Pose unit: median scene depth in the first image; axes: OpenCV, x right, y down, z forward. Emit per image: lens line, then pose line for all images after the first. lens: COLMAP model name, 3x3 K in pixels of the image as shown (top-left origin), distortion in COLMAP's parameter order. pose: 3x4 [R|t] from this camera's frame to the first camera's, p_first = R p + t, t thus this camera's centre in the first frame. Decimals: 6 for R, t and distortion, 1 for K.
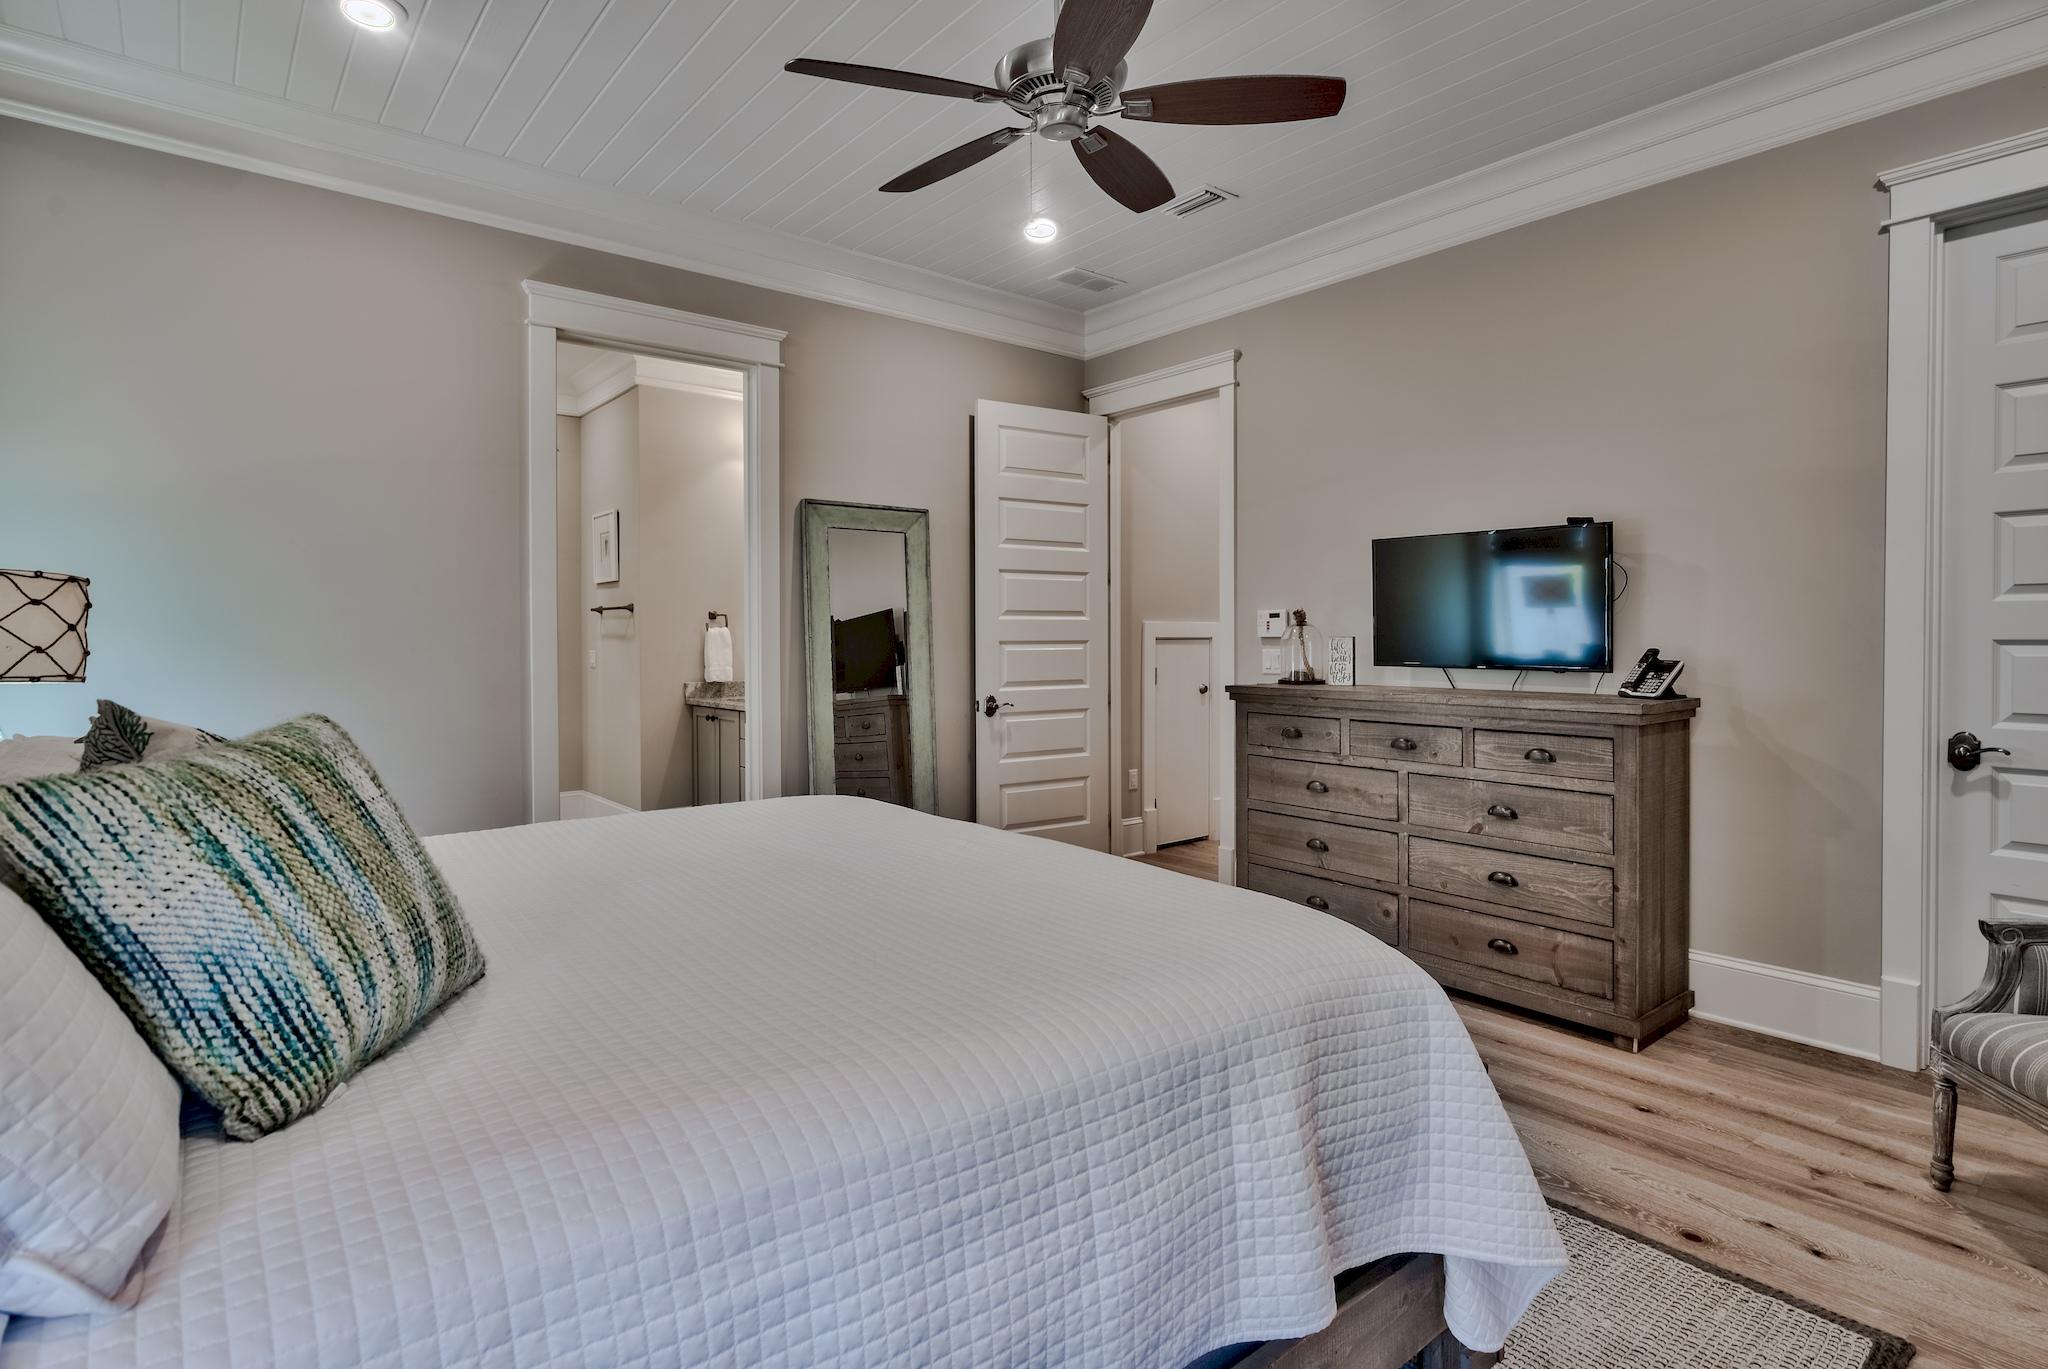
lens RADIAL K [[1033.3, 0, 1017.3], [0, 1033.3, 648.6], [0, 0, 1]] dist [-0.001931, 0.000008]
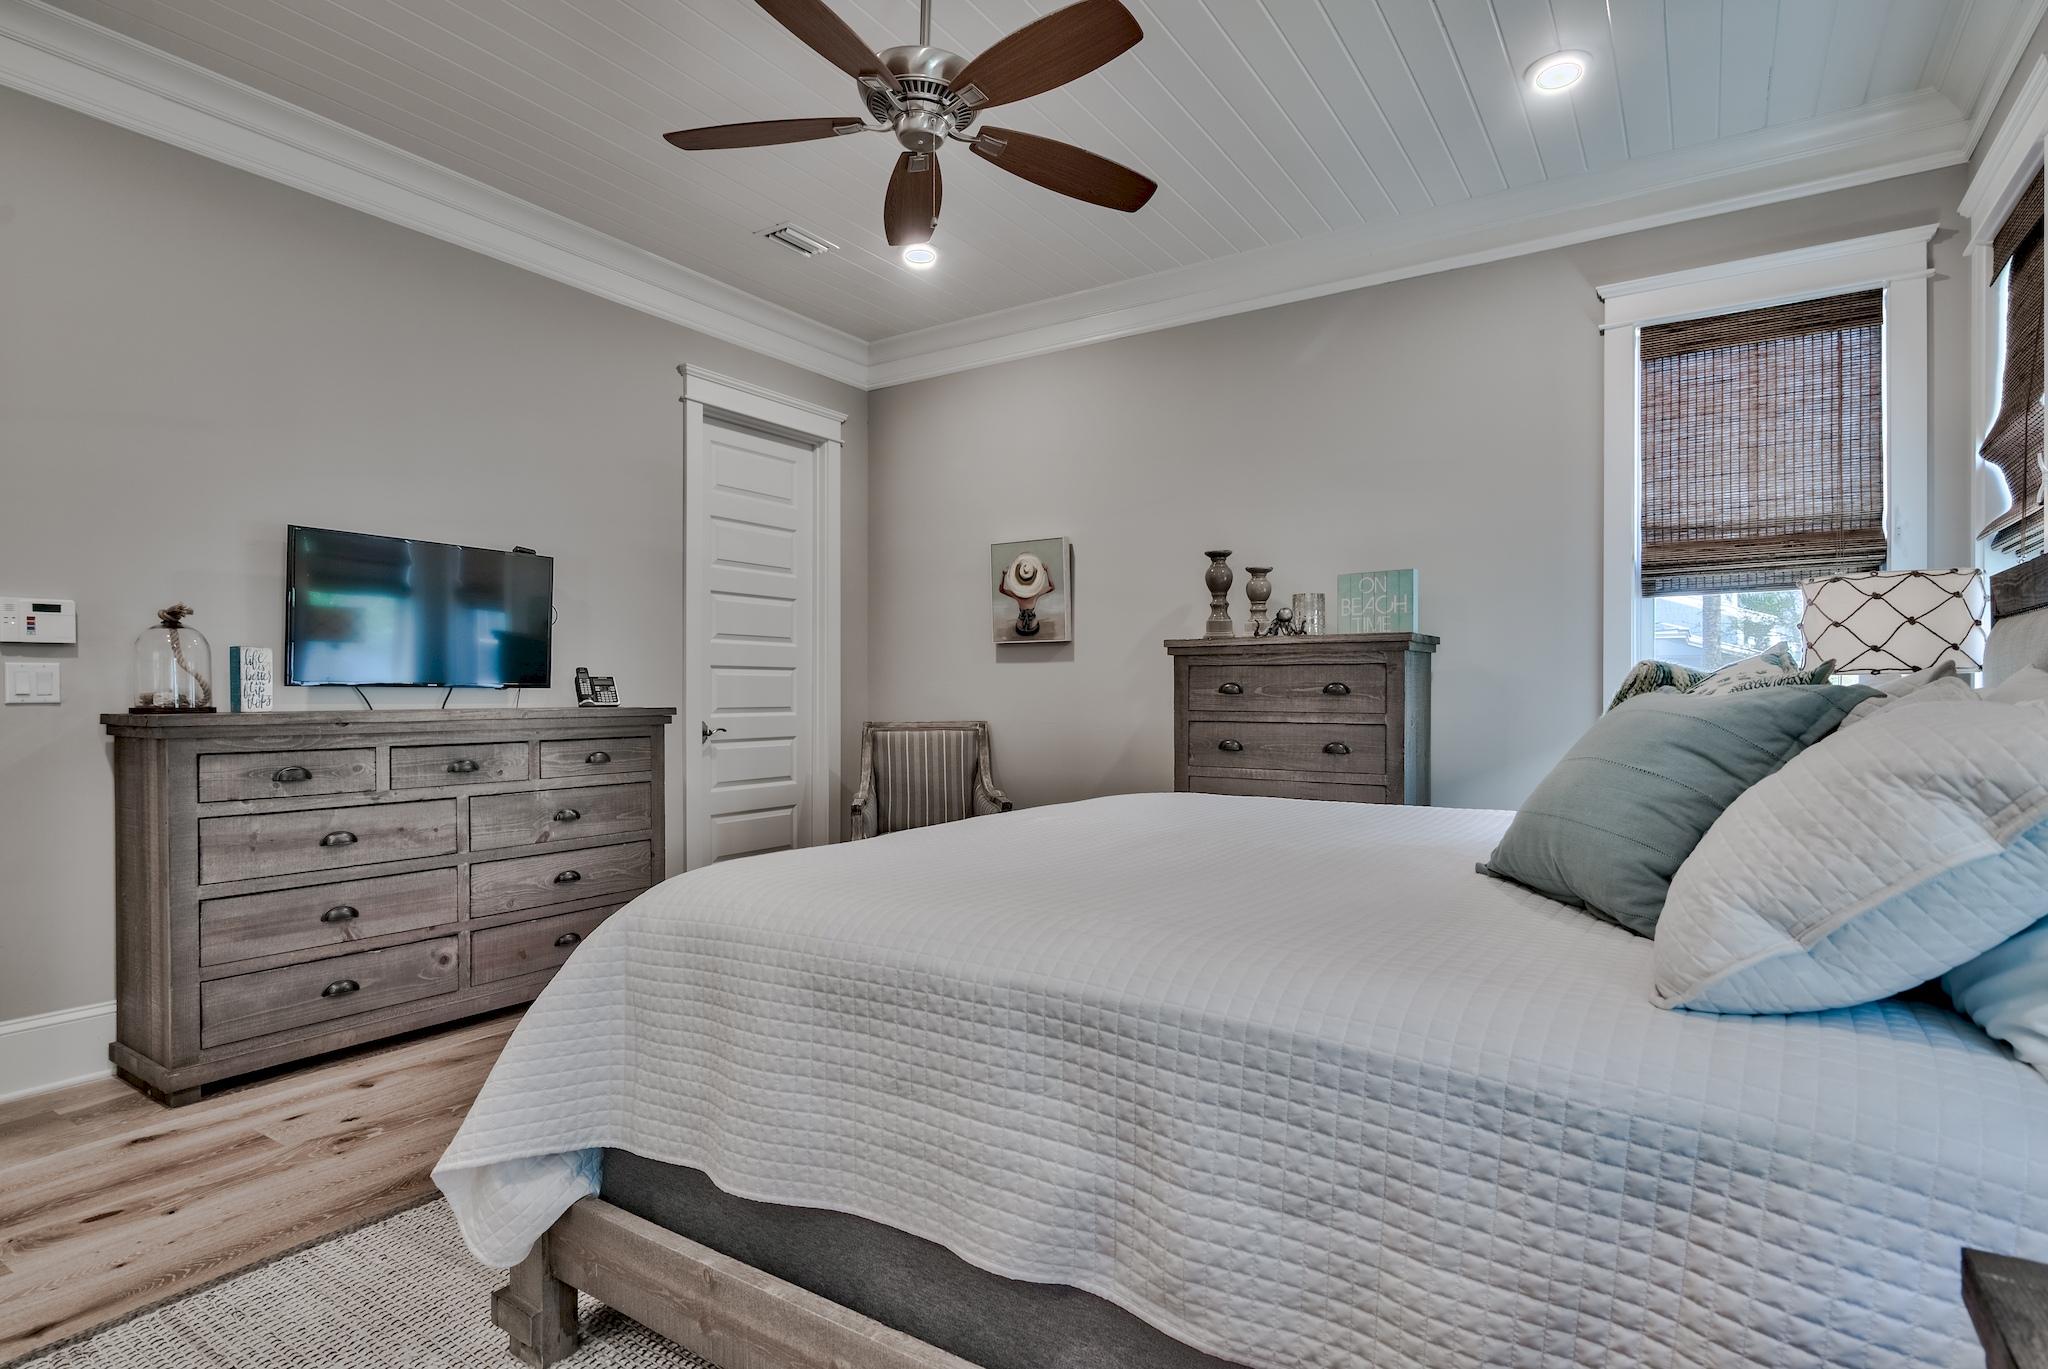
lens RADIAL K [[998.2, 0, 1033.4], [0, 998.2, 699.1], [0, 0, 1]] dist [0.014619, -0.000982]
pose [[-0.280021, -0.002490, 0.959991, -0.628938], [0.016497, 0.999836, 0.007405, 0.034795], [-0.959852, 0.017910, -0.279934, 0.771387]]
